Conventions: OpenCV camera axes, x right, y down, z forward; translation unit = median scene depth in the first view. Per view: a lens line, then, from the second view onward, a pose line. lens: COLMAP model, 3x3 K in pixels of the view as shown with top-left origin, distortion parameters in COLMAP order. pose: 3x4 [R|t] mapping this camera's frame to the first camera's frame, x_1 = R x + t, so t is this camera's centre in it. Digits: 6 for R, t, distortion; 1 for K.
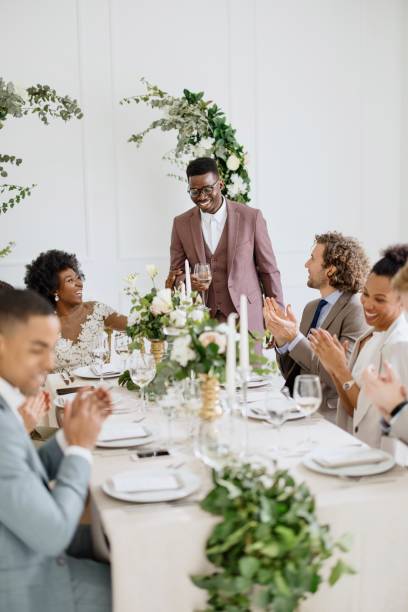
lens RADIAL K [[882.3, 0, 202.5], [0, 882.3, 303.4], [0, 0, 1]] dist [0.061587, 0.000000]
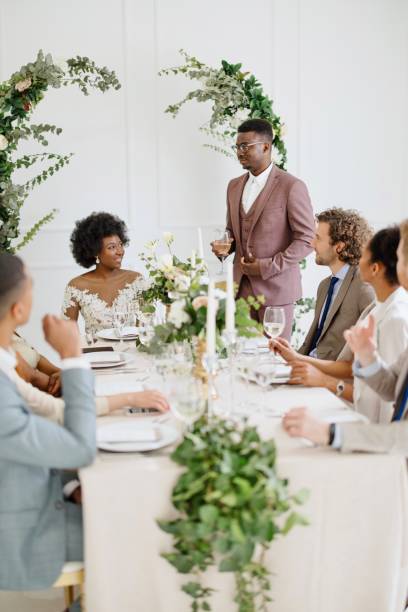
lens RADIAL K [[882.3, 0, 201.4], [0, 882.3, 302.0], [0, 0, 1]] dist [0.061587, 0.000000]
pose [[0.995388, 0.025780, -0.092399, 0.059691], [-0.022985, 0.999249, 0.031194, 0.003941], [0.093134, -0.028926, 0.995233, -0.023203]]
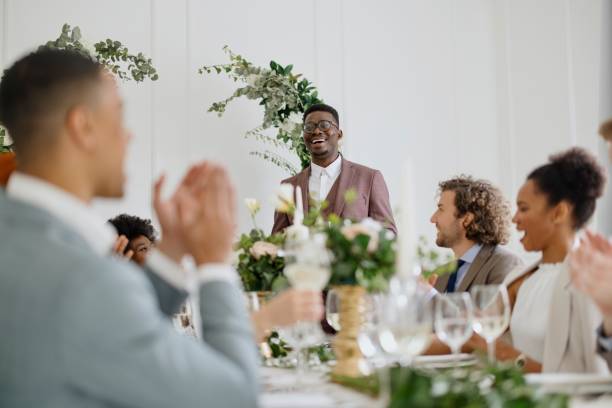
lens RADIAL K [[882.3, 0, 309.9], [0, 882.3, 205.9], [0, 0, 1]] dist [0.061587, 0.000000]
pose [[0.997289, 0.012017, 0.072591, -0.047273], [0.004150, 0.975818, -0.218547, 0.102175], [-0.073462, 0.218256, 0.973123, 0.167585]]
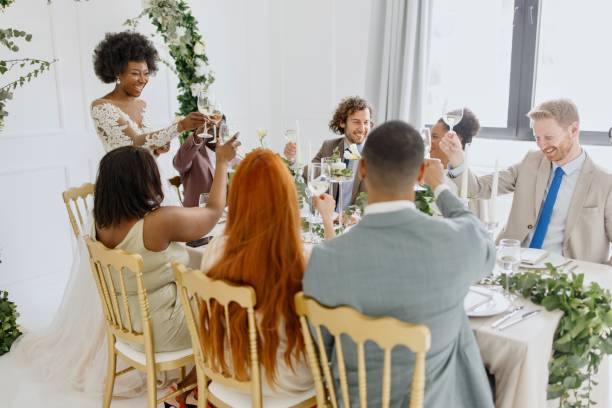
lens RADIAL K [[585.2, 0, 302.4], [0, 585.2, 206.3], [0, 0, 1]] dist [0.039550, 0.000000]
pose [[0.823572, -0.108078, 0.556820, -0.351495], [0.068671, 0.993457, 0.091261, -0.003773], [-0.563040, -0.036922, 0.825605, 0.237143]]
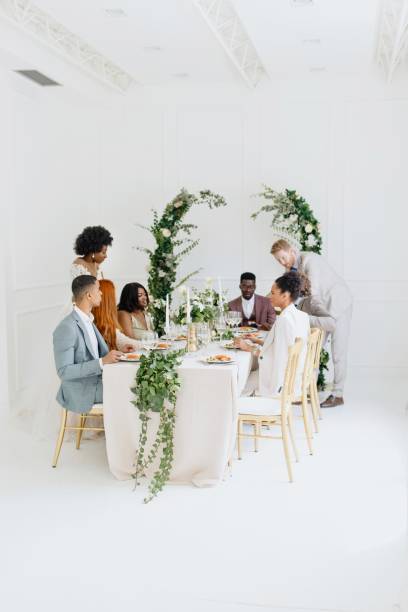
lens RADIAL K [[641.3, 0, 204.8], [0, 641.3, 301.0], [0, 0, 1]] dist [0.127974, 0.000000]
pose [[0.897224, 0.060351, -0.437433, 0.456991], [-0.075424, 0.997004, -0.017149, 0.029713], [0.435088, 0.048380, 0.899087, -0.291140]]
